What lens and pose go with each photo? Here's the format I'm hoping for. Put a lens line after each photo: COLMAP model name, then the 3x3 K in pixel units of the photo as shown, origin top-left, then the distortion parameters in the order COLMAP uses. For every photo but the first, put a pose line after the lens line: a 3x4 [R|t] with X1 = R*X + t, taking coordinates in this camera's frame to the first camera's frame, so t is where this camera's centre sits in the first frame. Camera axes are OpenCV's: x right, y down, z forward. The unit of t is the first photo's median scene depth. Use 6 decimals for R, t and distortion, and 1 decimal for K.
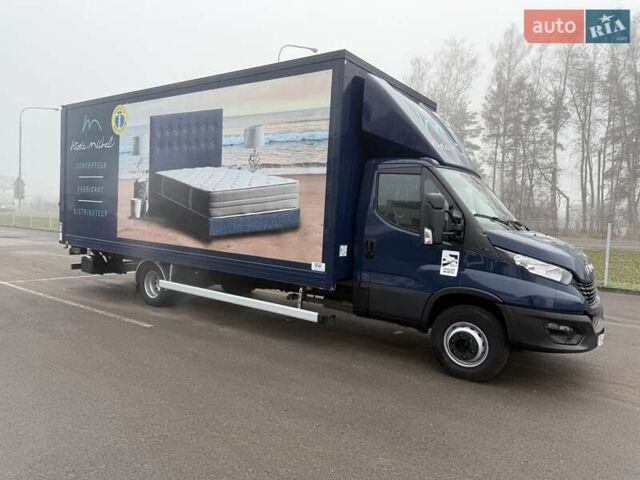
lens RADIAL K [[459.8, 0, 325.5], [0, 459.8, 241.5], [0, 0, 1]] dist [0.055954, -0.050316]
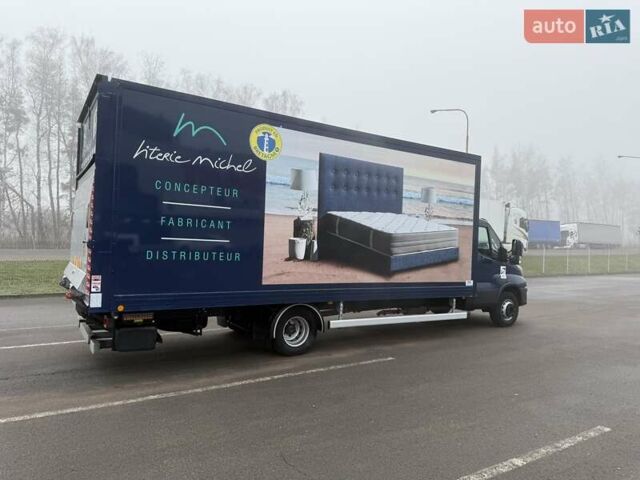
lens RADIAL K [[459.8, 0, 319.0], [0, 459.8, 244.3], [0, 0, 1]] dist [0.055954, -0.050316]
pose [[0.355790, -0.030119, 0.934081, -1.474187], [0.045845, 0.998840, 0.014745, -0.110400], [-0.933441, 0.037577, 0.356758, 0.779202]]
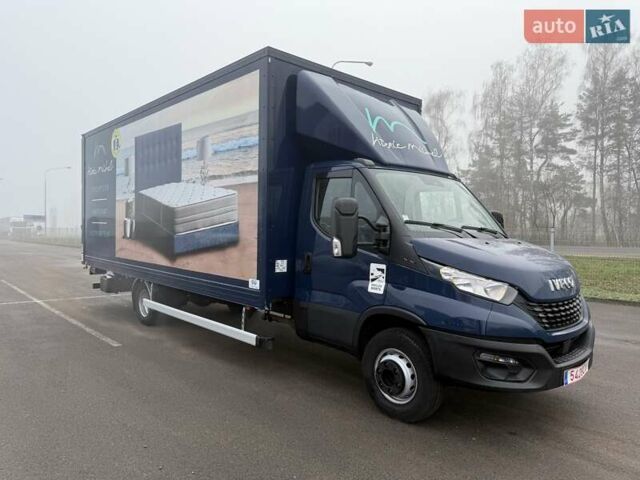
lens RADIAL K [[459.8, 0, 322.6], [0, 459.8, 240.6], [0, 0, 1]] dist [0.055954, -0.050316]
pose [[0.979101, -0.026497, -0.201639, 0.261264], [0.018448, 0.998960, -0.041696, 0.008095], [0.202535, 0.037105, 0.978572, 0.112081]]
